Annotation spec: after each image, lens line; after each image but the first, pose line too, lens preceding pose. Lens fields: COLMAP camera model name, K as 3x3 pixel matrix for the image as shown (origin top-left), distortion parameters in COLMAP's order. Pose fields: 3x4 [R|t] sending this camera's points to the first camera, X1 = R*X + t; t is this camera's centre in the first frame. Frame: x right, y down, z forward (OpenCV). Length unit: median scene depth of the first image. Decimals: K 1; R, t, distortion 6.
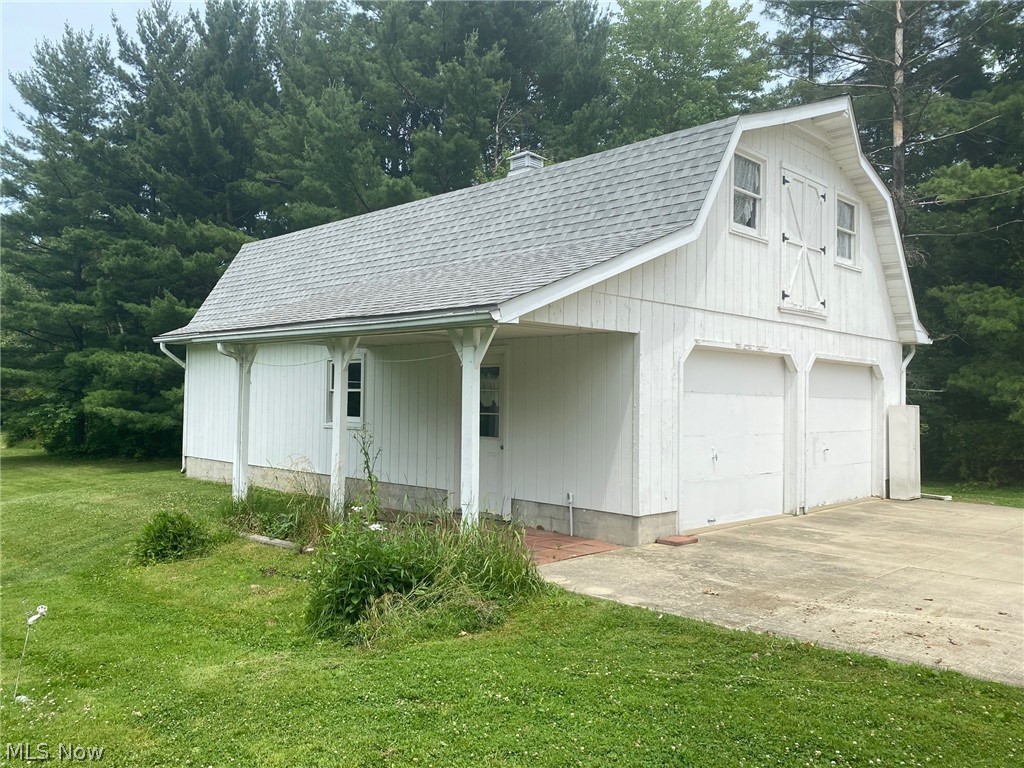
lens RADIAL K [[810.0, 0, 512.0], [0, 810.0, 384.0], [0, 0, 1]] dist [0.030933, -0.005950]
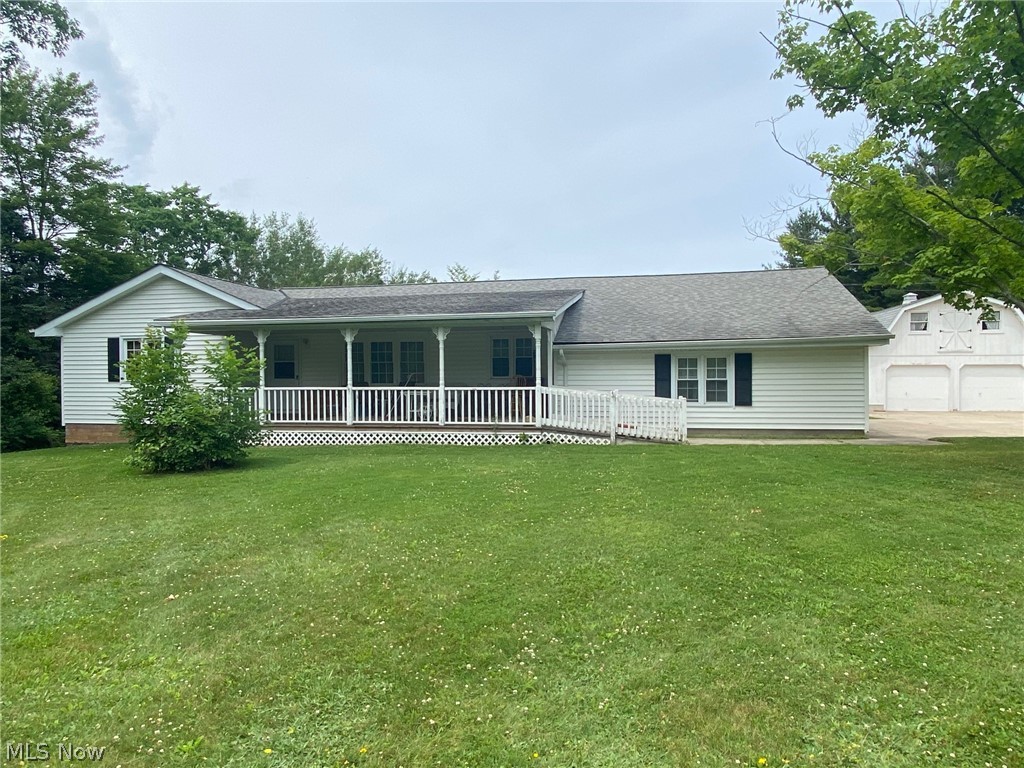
lens RADIAL K [[640.4, 0, 512.0], [0, 640.4, 384.0], [0, 0, 1]] dist [0.063959, -0.041197]
pose [[0.550527, -0.011535, -0.834738, 1.656507], [0.030646, 0.999510, 0.006399, -0.026371], [0.834255, -0.029105, 0.550611, -2.104111]]
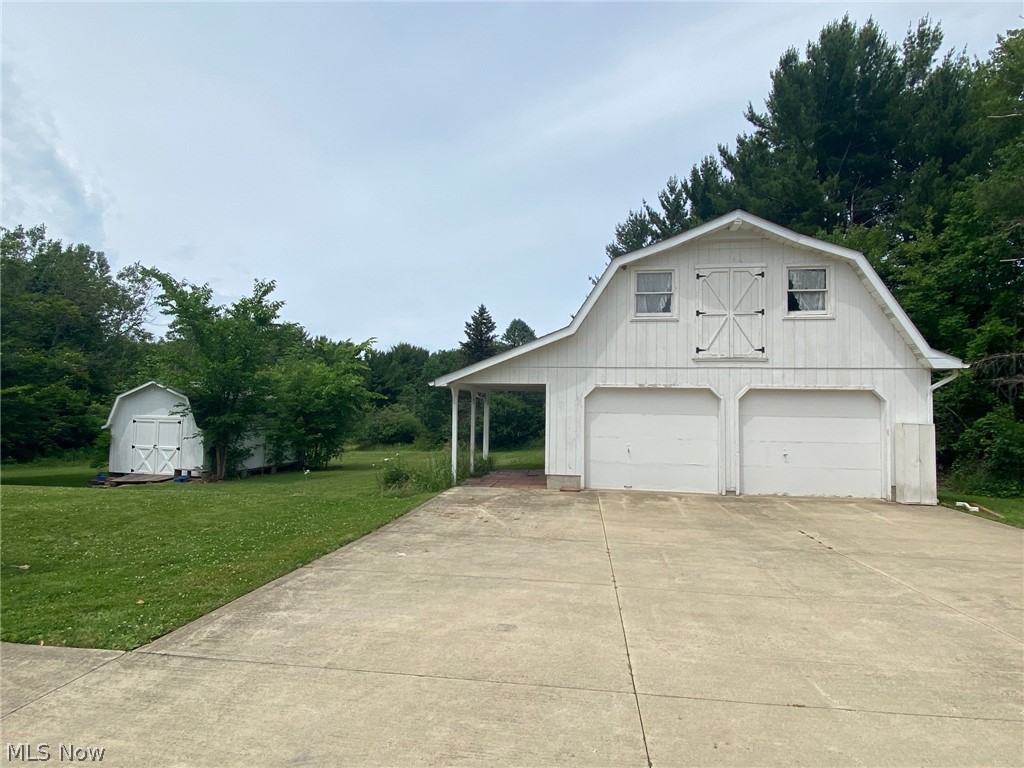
lens RADIAL K [[561.2, 0, 478.8], [0, 561.2, 383.8], [0, 0, 1]] dist [0.001473, 0.000109]
pose [[0.577028, -0.043045, -0.815589, 0.947832], [0.010134, 0.998911, -0.045550, -0.000693], [0.816661, 0.018018, 0.576836, 0.039766]]
